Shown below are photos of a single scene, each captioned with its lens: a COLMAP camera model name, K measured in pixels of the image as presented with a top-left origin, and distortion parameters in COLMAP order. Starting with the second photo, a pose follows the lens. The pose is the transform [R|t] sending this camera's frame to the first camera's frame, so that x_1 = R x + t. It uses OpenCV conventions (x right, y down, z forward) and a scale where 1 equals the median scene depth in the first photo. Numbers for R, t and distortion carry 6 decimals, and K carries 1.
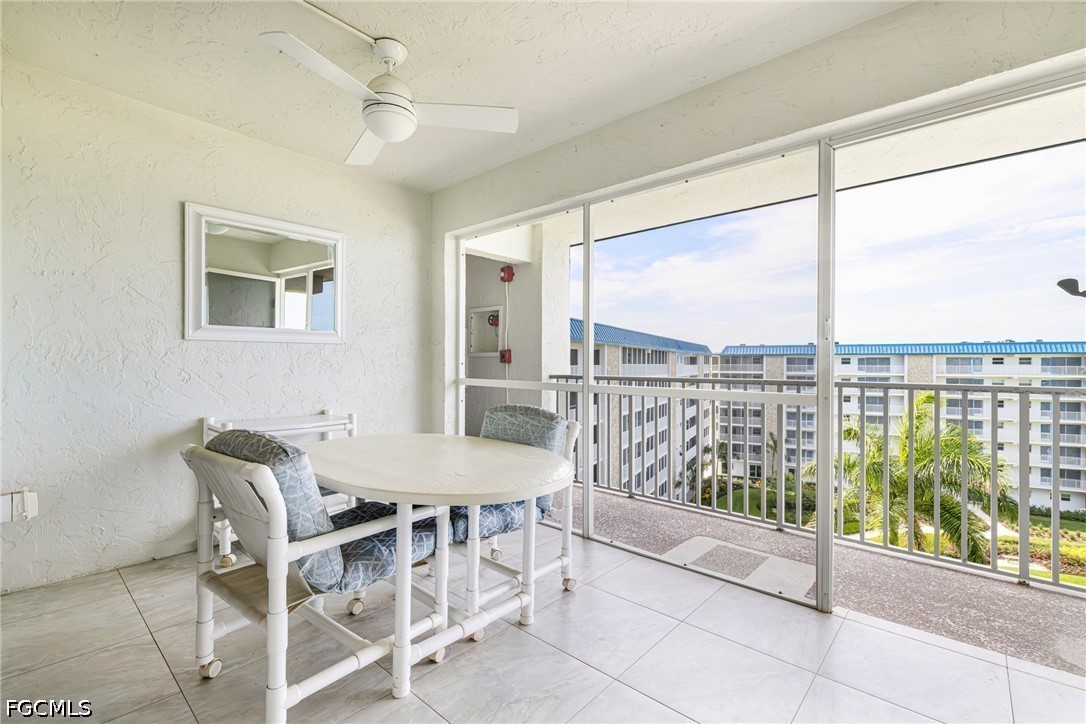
lens RADIAL K [[473.9, 0, 537.4], [0, 473.9, 359.8], [0, 0, 1]] dist [0.003841, 0.002078]
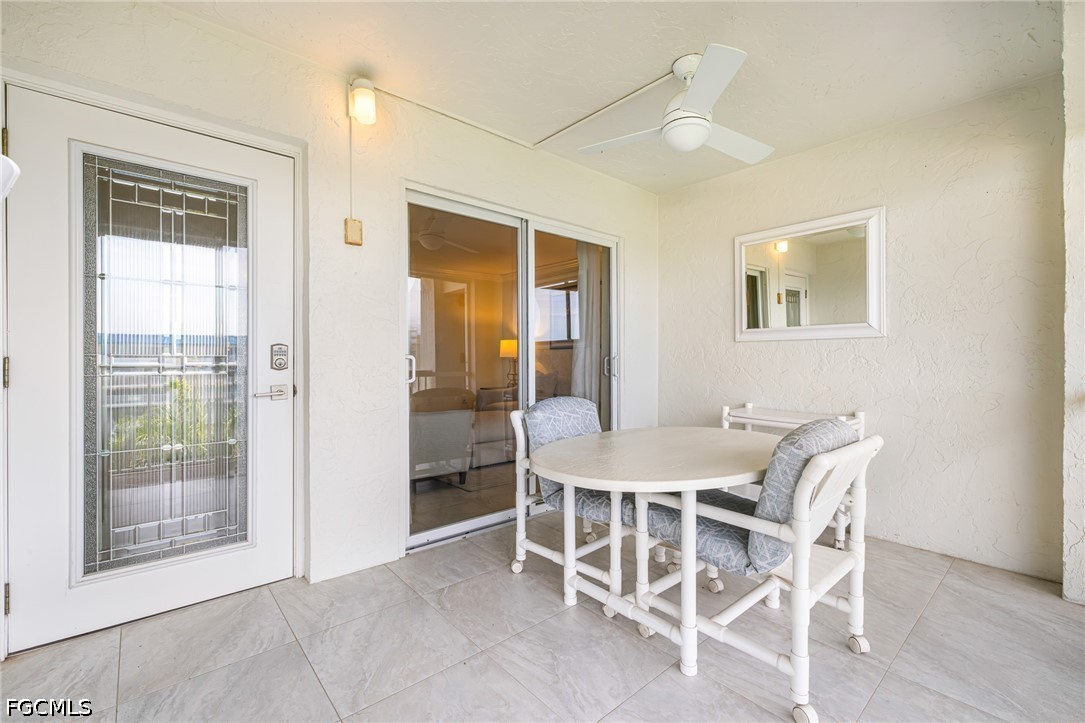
lens RADIAL K [[473.5, 0, 552.3], [0, 473.5, 358.5], [0, 0, 1]] dist [0.003841, 0.002078]
pose [[-0.114592, -0.003176, -0.993408, 0.950235], [0.005449, 0.999978, -0.003825, 0.009503], [0.993398, -0.005851, -0.114573, 0.990019]]
